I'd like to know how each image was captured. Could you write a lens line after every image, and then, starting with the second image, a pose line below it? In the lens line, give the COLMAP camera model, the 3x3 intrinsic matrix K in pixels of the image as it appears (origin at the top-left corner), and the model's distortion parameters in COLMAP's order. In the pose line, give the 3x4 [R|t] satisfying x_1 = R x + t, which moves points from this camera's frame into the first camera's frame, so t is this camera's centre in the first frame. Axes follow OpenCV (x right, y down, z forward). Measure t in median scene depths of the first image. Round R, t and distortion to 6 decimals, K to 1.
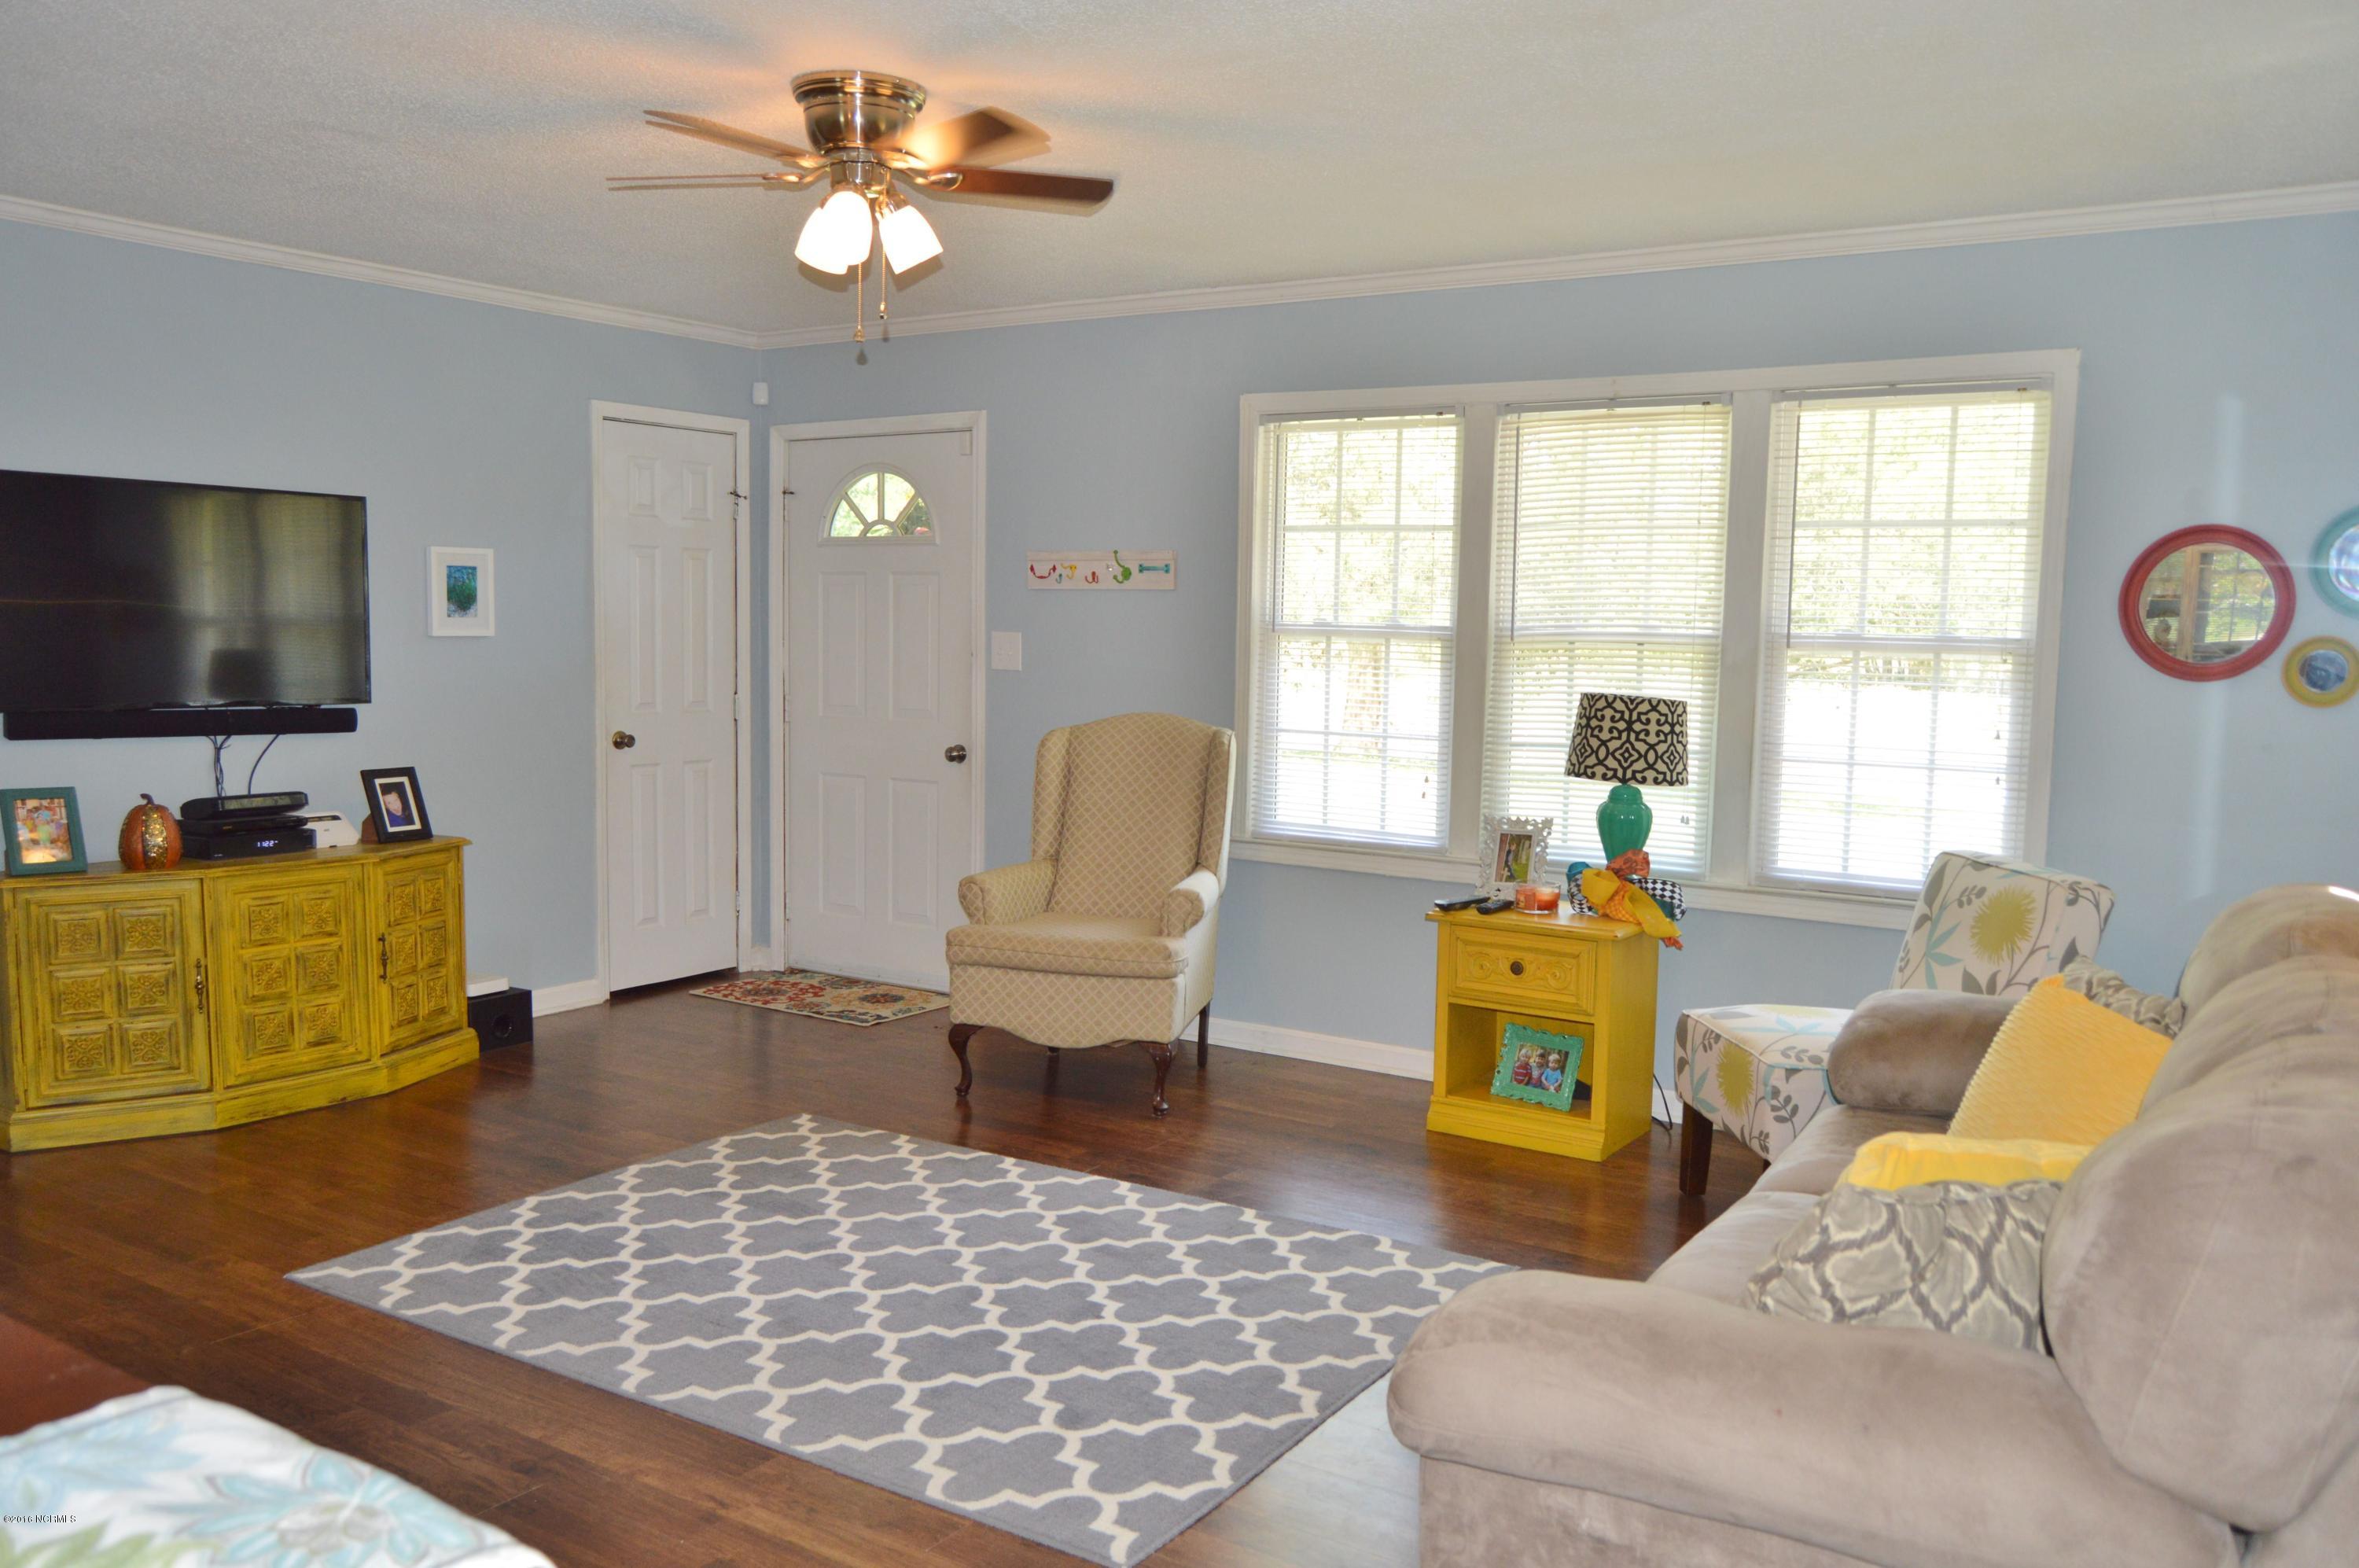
lens RADIAL K [[1867.8, 0, 1180.2], [0, 1867.8, 803.8], [0, 0, 1]] dist [-0.004551, 0.007432]
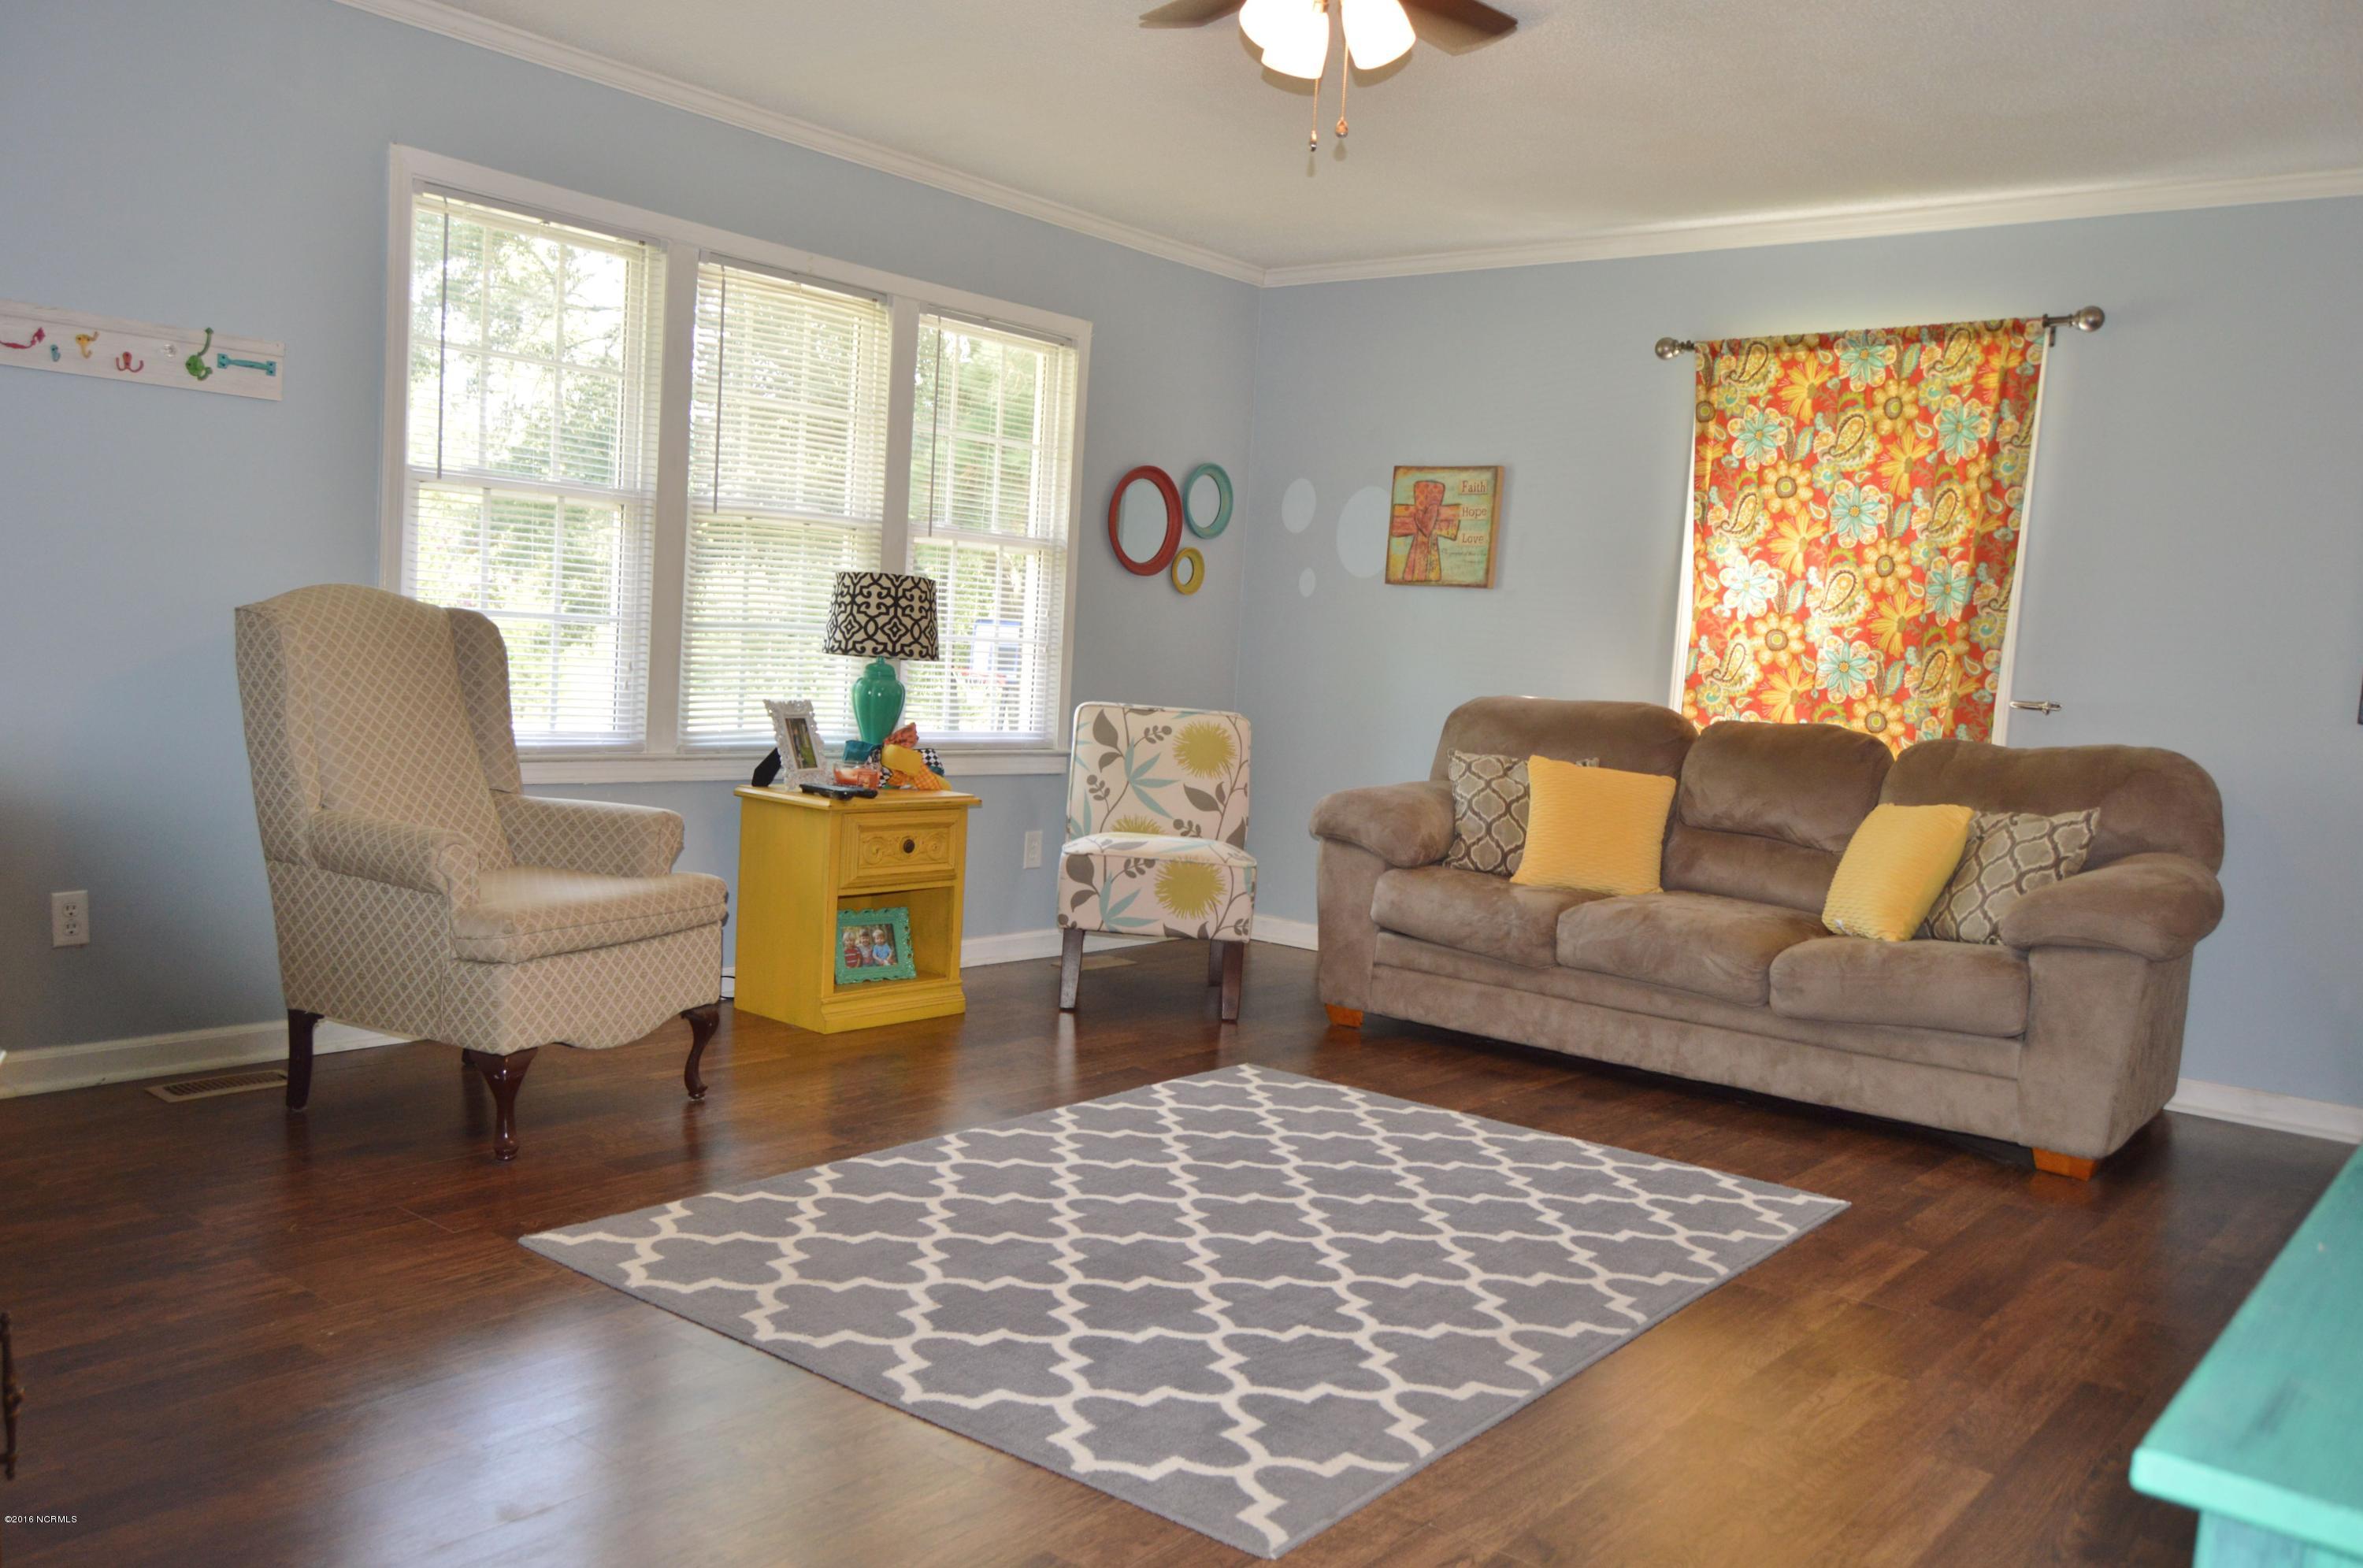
lens RADIAL K [[1870.8, 0, 1189.1], [0, 1870.8, 765.3], [0, 0, 1]] dist [-0.004551, 0.007432]
pose [[0.095321, -0.079421, 0.992273, -0.864120], [0.051298, 0.995880, 0.074782, -0.023012], [-0.994124, 0.043774, 0.099002, 0.812905]]
